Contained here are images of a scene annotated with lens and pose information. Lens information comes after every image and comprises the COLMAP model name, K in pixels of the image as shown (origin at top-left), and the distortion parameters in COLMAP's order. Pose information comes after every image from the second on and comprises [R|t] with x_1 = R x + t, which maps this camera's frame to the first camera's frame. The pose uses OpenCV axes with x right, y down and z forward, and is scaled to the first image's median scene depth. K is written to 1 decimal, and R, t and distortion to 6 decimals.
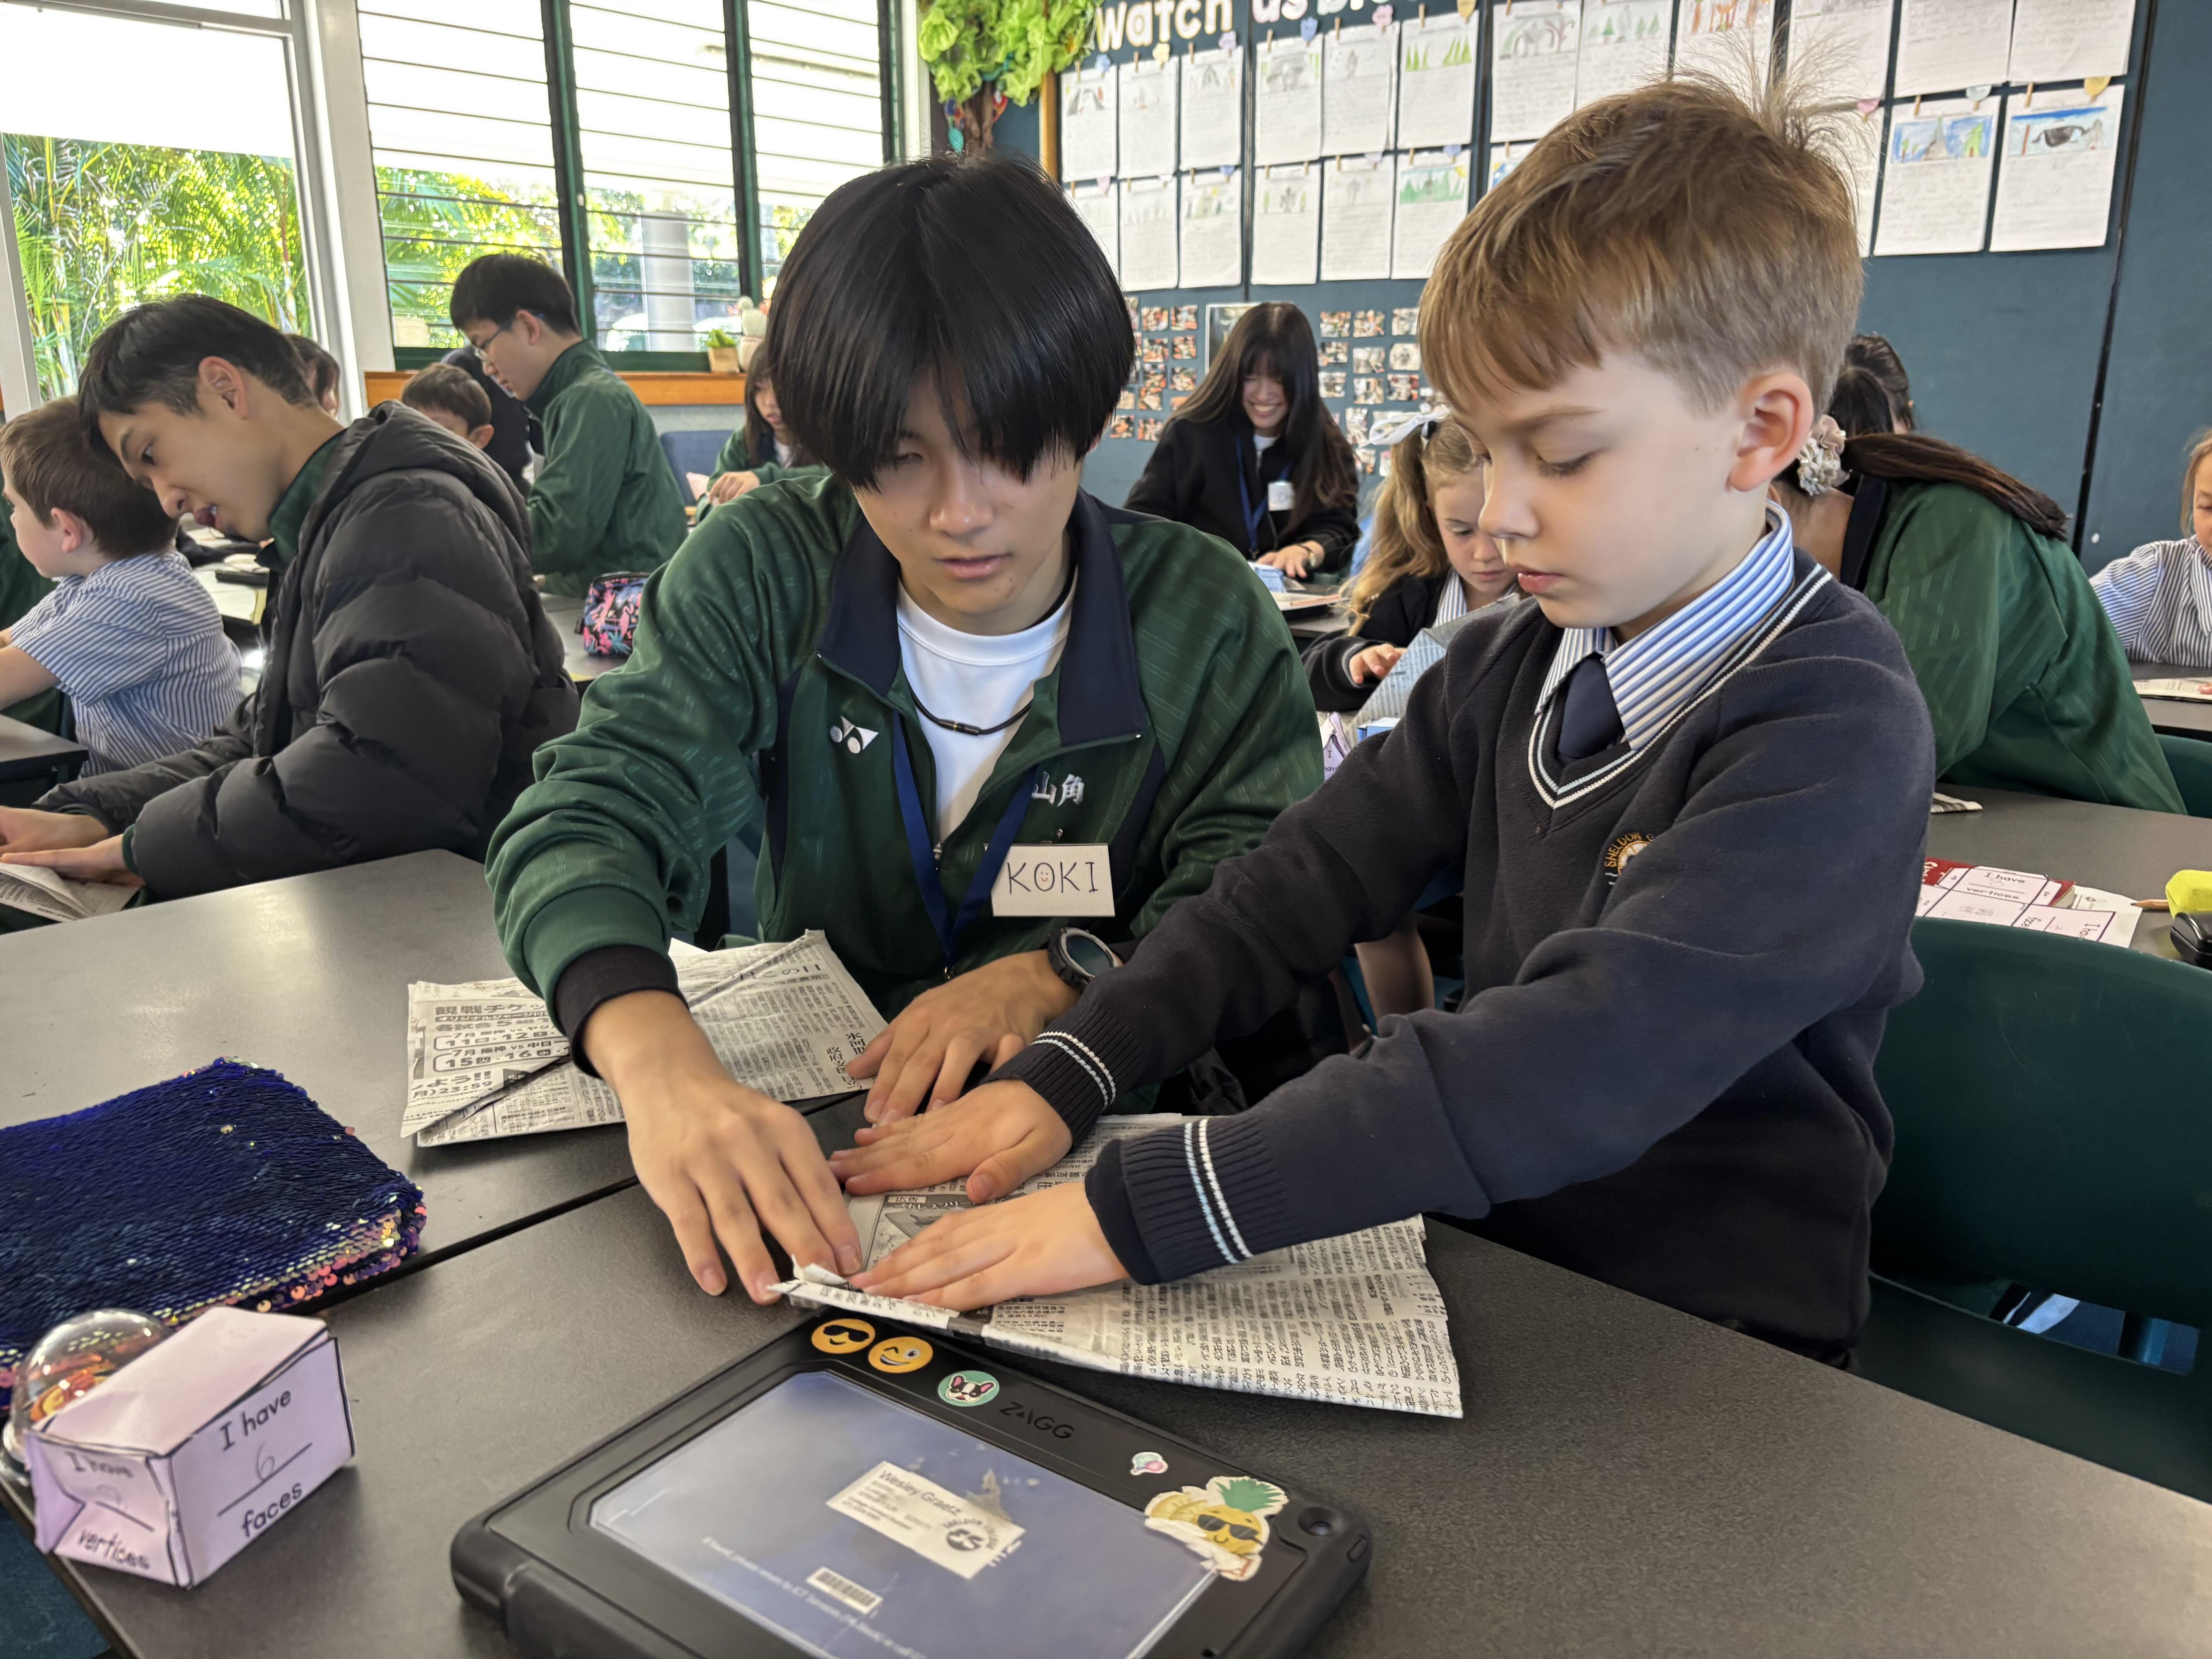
lens RADIAL K [[1655.4, 0, 1104.7], [0, 1655.4, 799.3], [0, 0, 1]] dist [0.046905, -0.048824]
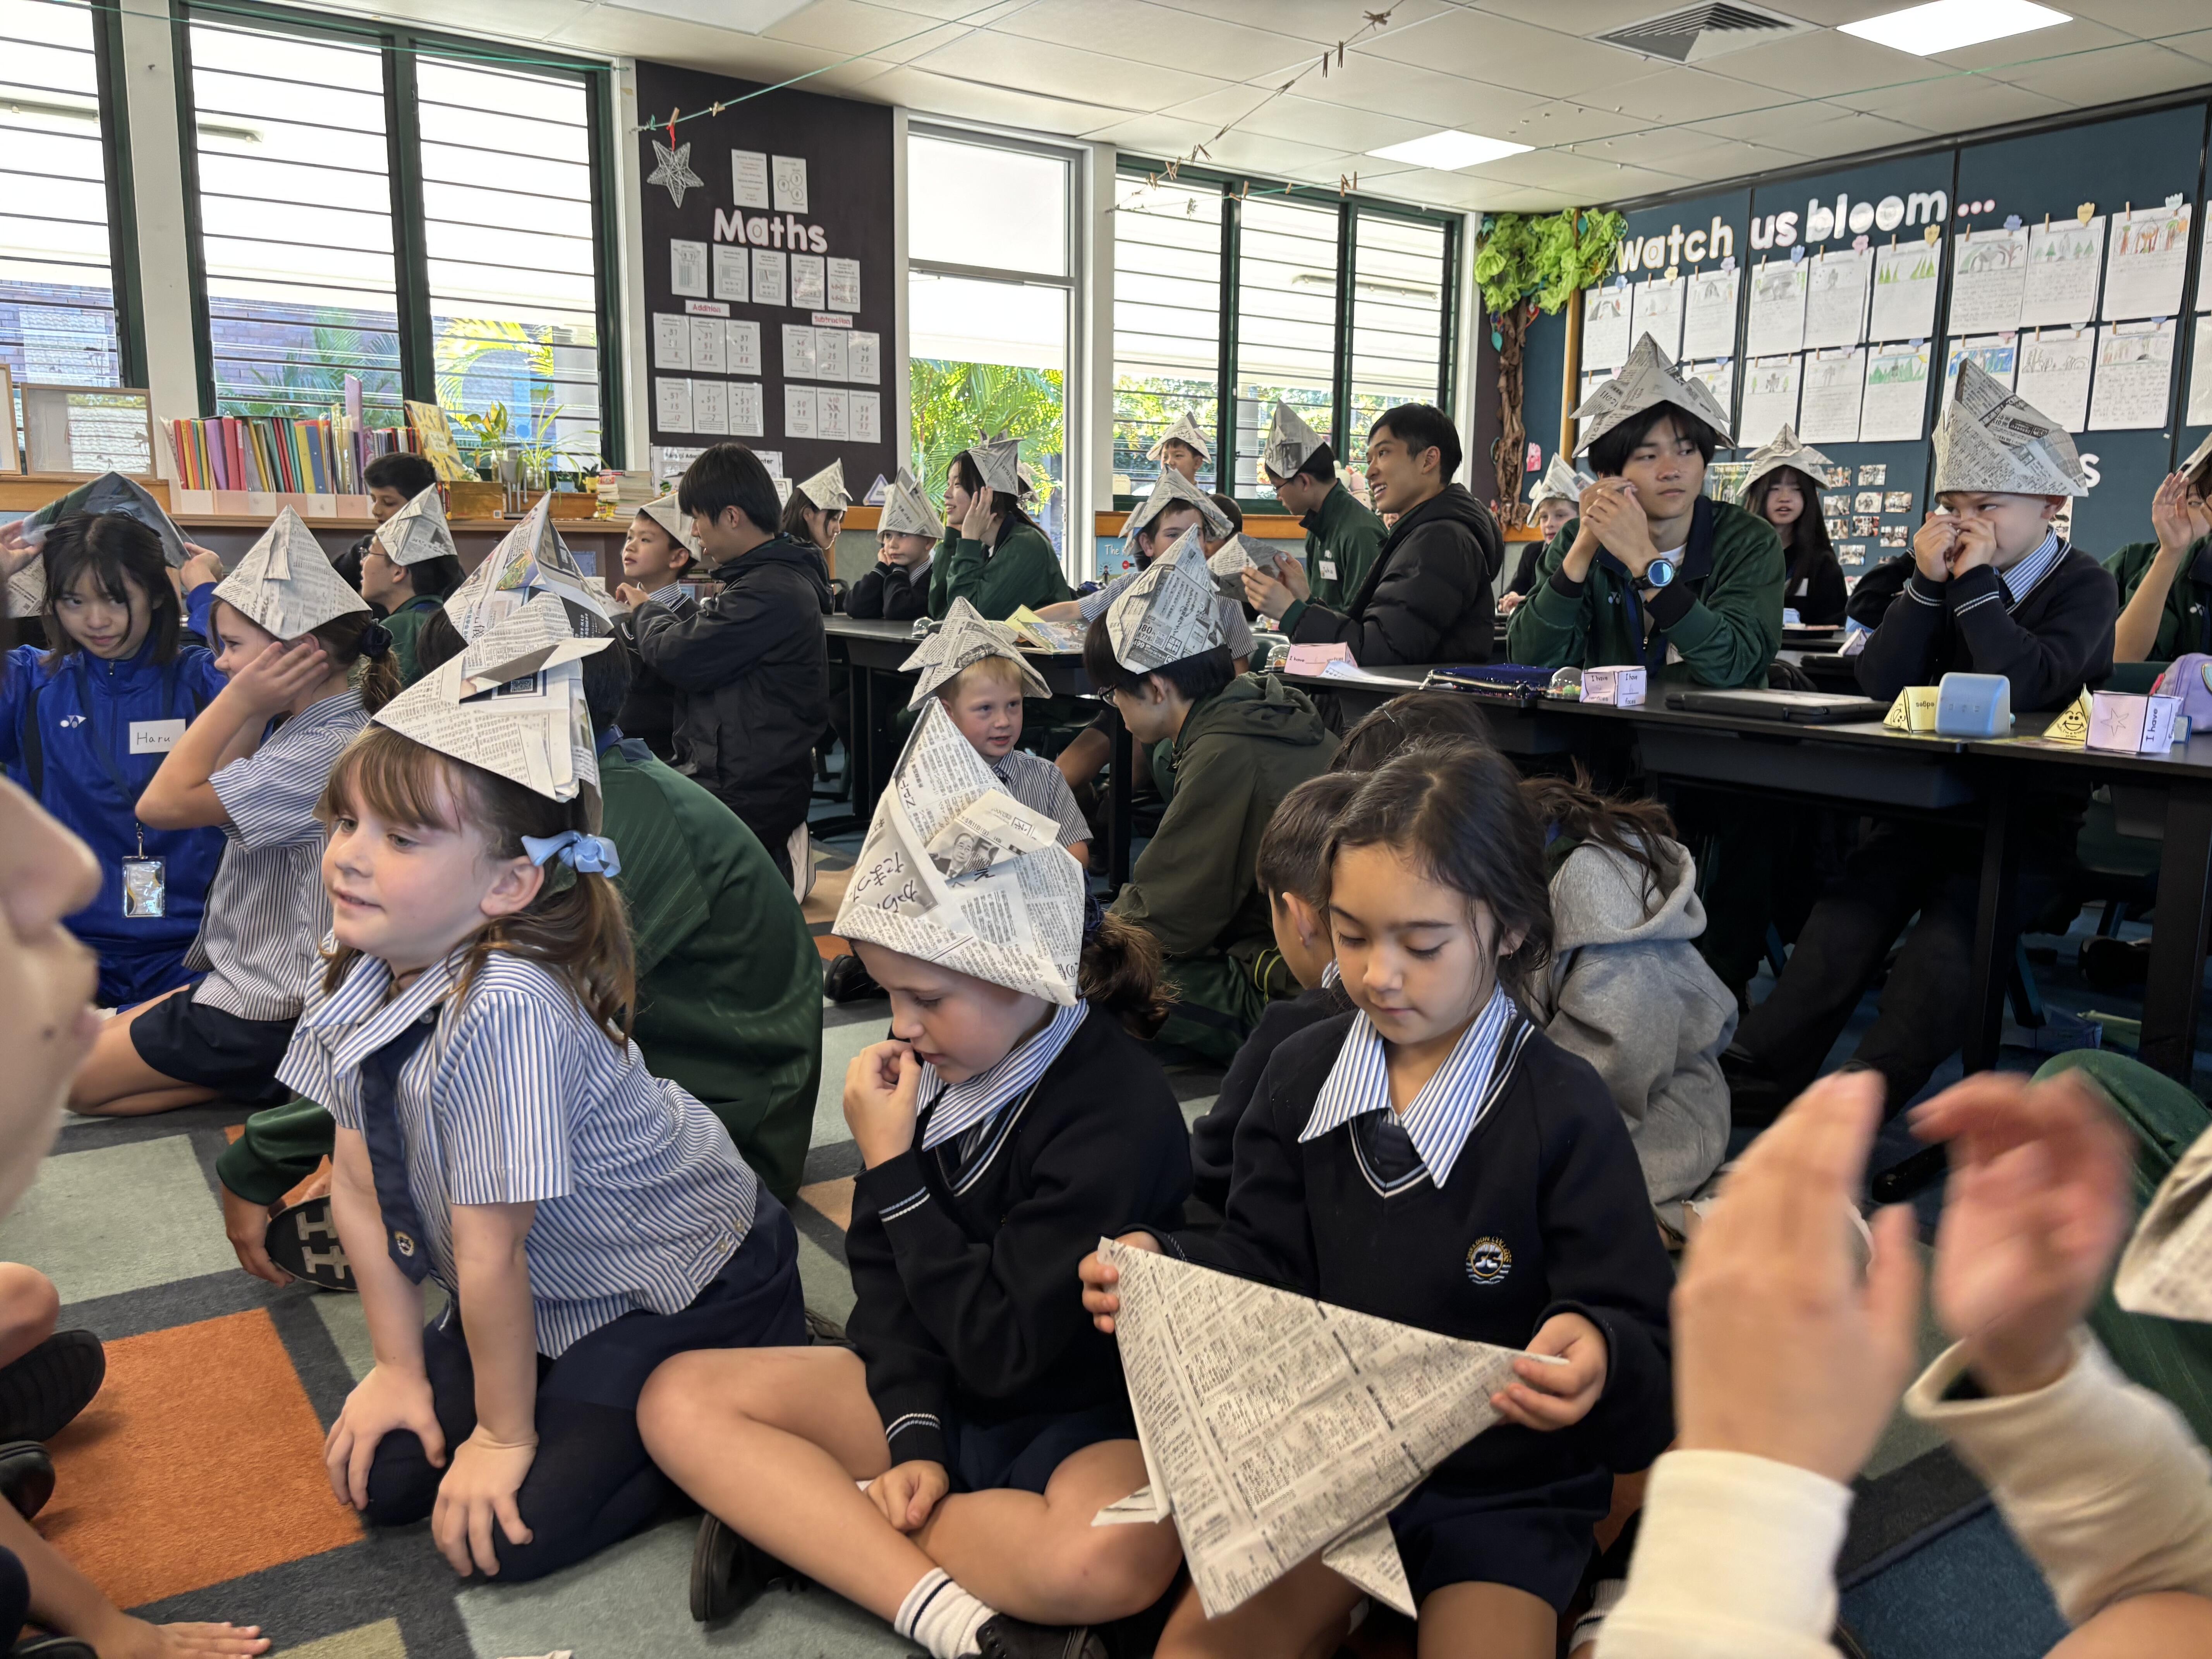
lens RADIAL K [[1655.4, 0, 1104.0], [0, 1655.4, 840.9], [0, 0, 1]] dist [0.046905, -0.048824]
pose [[0.972252, 0.050394, -0.228443, -0.080083], [-0.067988, 0.995241, -0.069807, 0.116270], [0.223838, 0.083402, 0.971051, -0.334283]]
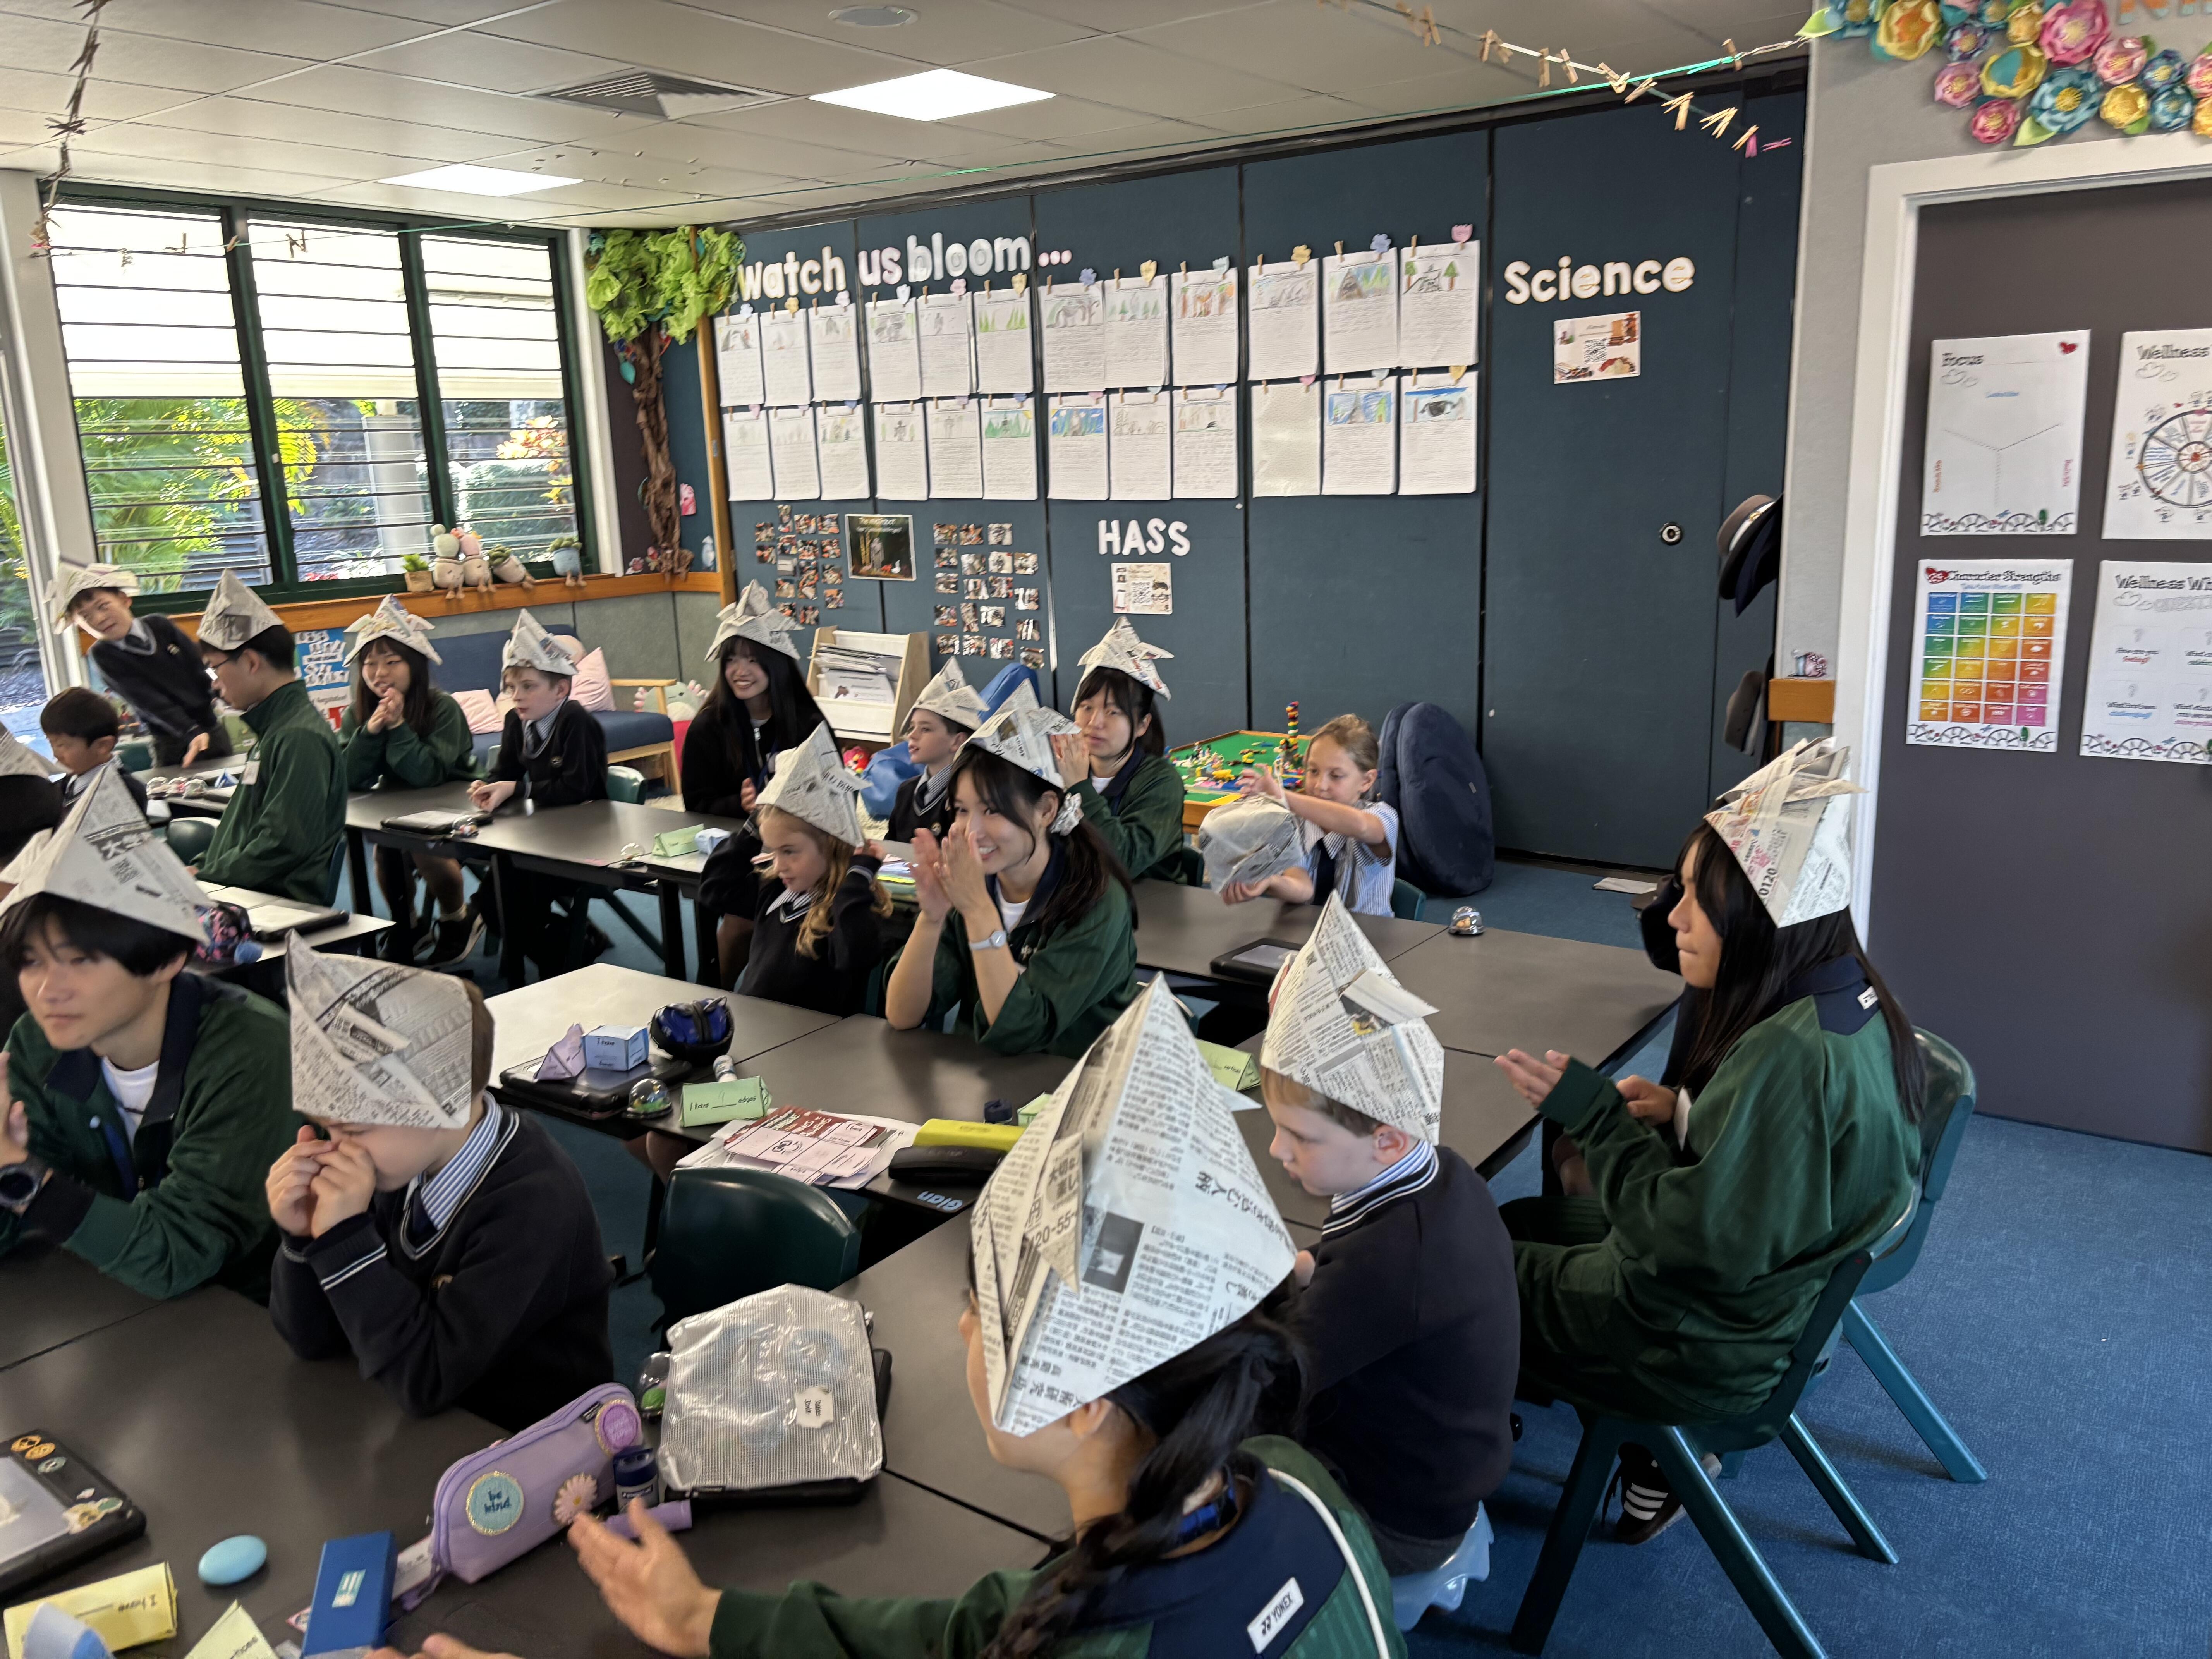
lens RADIAL K [[1655.4, 0, 1106.3], [0, 1655.4, 821.1], [0, 0, 1]] dist [0.046905, -0.048824]
pose [[0.994978, -0.054300, 0.084083, 0.144151], [0.055970, 0.998277, -0.017624, -0.052392], [-0.082982, 0.022241, 0.996303, -0.194677]]
